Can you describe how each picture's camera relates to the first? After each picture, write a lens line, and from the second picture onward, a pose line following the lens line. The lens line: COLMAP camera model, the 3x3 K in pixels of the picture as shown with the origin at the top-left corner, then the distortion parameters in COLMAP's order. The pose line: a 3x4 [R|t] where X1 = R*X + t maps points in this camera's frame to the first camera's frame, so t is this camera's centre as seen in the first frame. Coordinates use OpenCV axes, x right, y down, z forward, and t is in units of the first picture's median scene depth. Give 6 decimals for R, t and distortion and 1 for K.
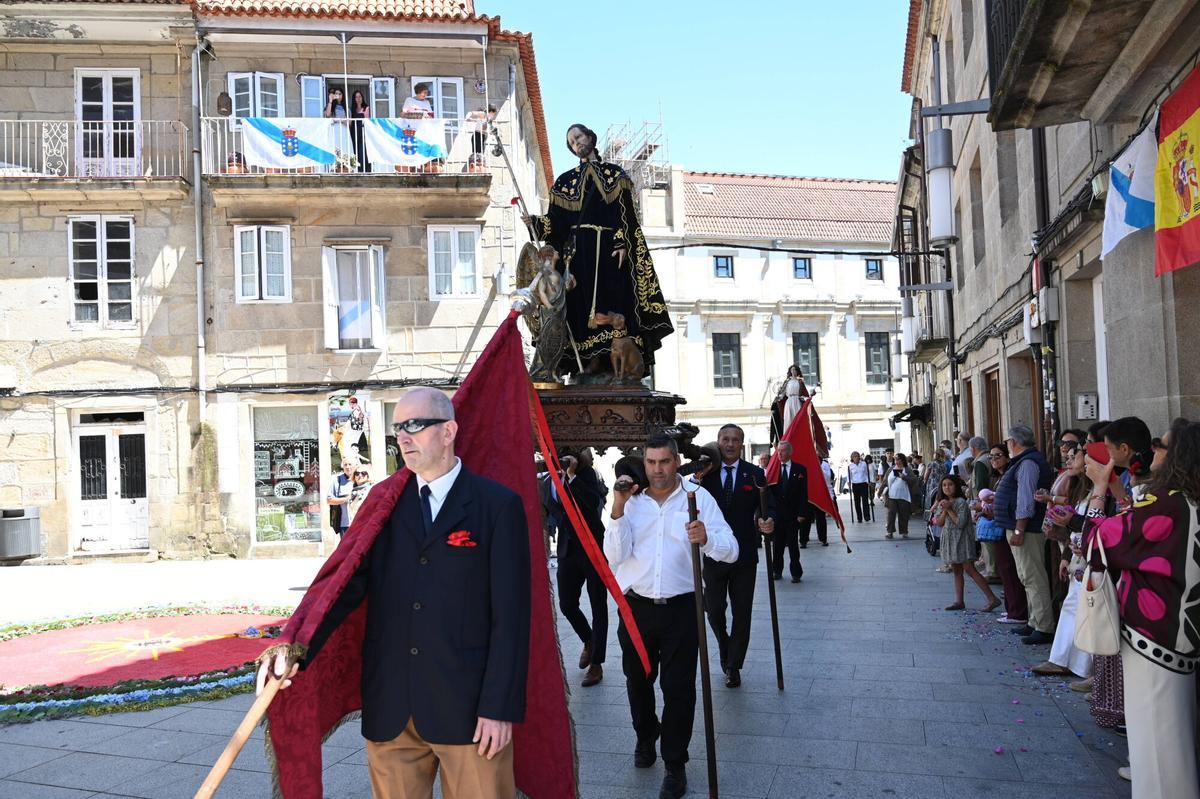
lens RADIAL K [[860.8, 0, 598.0], [0, 860.8, 405.8], [0, 0, 1]] dist [-0.006769, -0.000569]
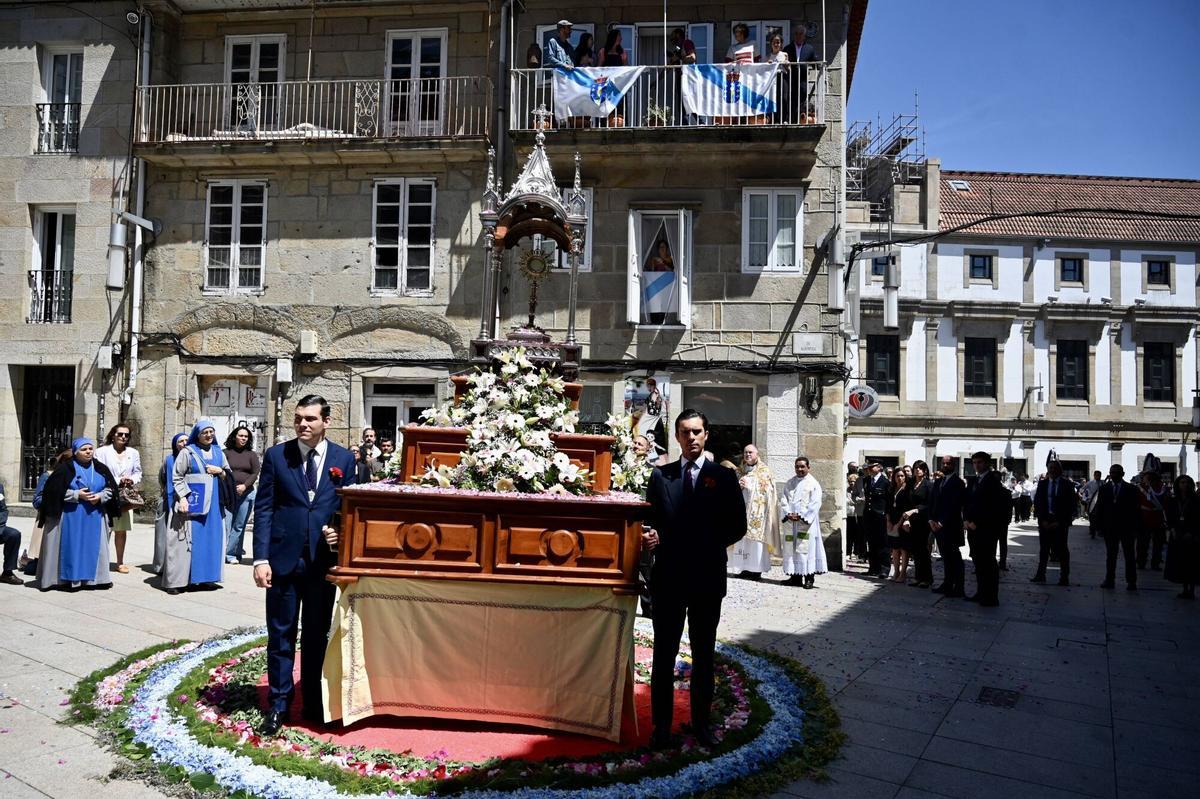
lens RADIAL K [[797.3, 0, 596.5], [0, 797.3, 397.5], [0, 0, 1]] dist [-0.009783, 0.001411]
pose [[0.972645, 0.047404, -0.227407, -0.152365], [-0.050234, 0.998715, -0.006670, 0.018416], [0.226799, 0.017911, 0.973777, 0.180291]]
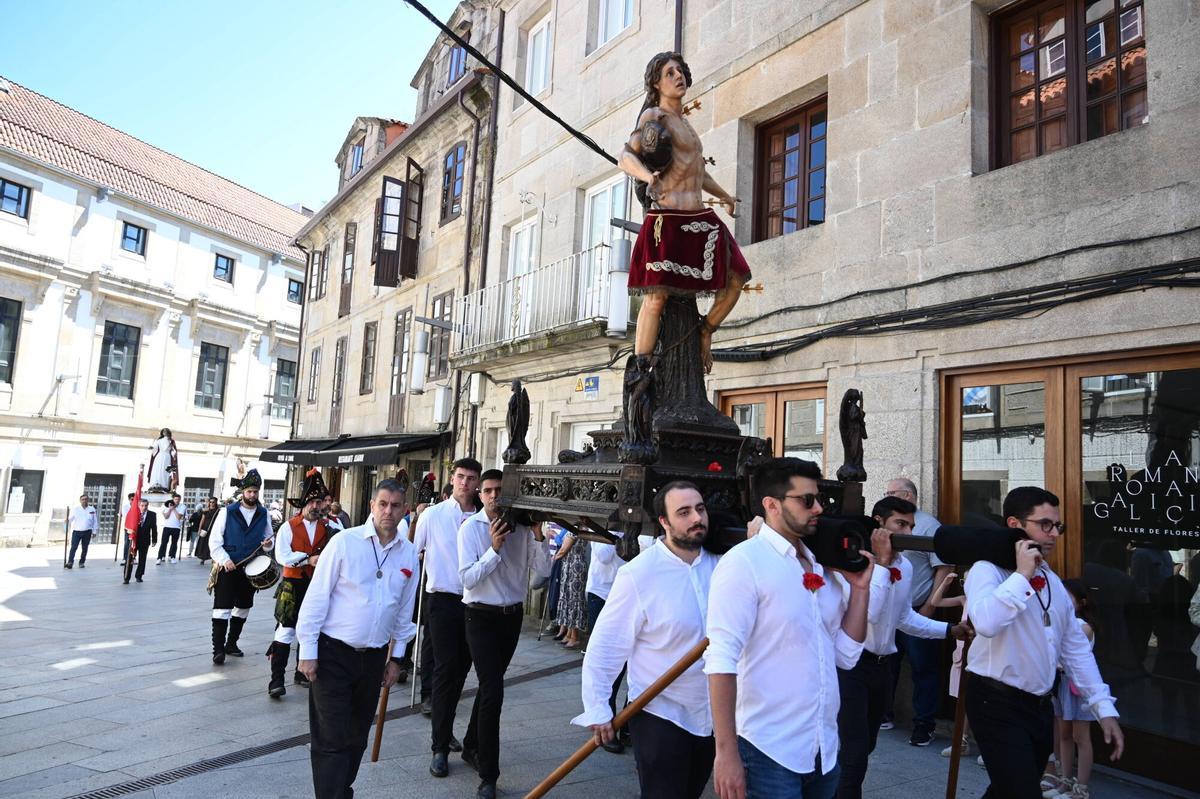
lens RADIAL K [[797.3, 0, 596.5], [0, 797.3, 397.5], [0, 0, 1]] dist [-0.009783, 0.001411]
pose [[0.619832, 0.156698, 0.768931, -0.057546], [-0.100031, 0.987644, -0.120635, 0.050389], [-0.778333, -0.002143, 0.627848, 0.713904]]
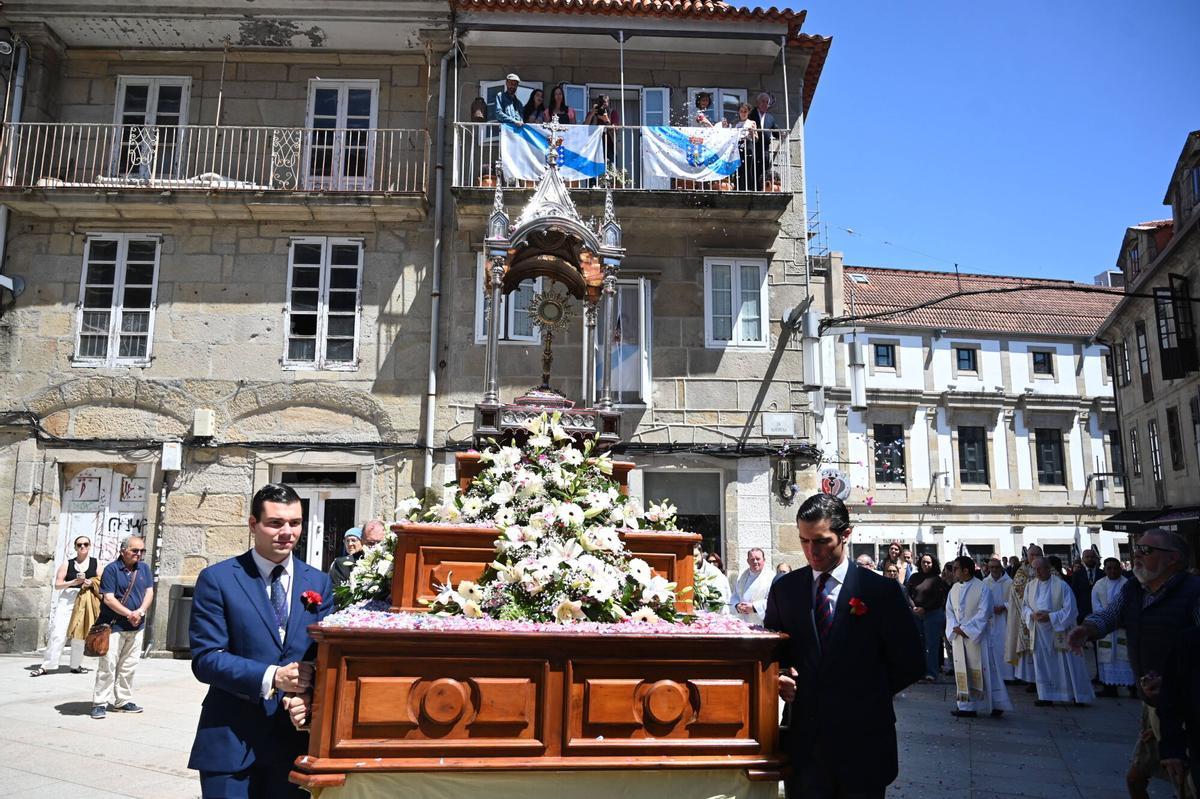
lens RADIAL K [[797.3, 0, 596.5], [0, 797.3, 397.5], [0, 0, 1]] dist [-0.009783, 0.001411]
pose [[0.994804, 0.026166, -0.098388, -0.228043], [-0.038446, 0.991403, -0.125067, 0.022766], [0.094269, 0.128200, 0.987258, 0.263037]]
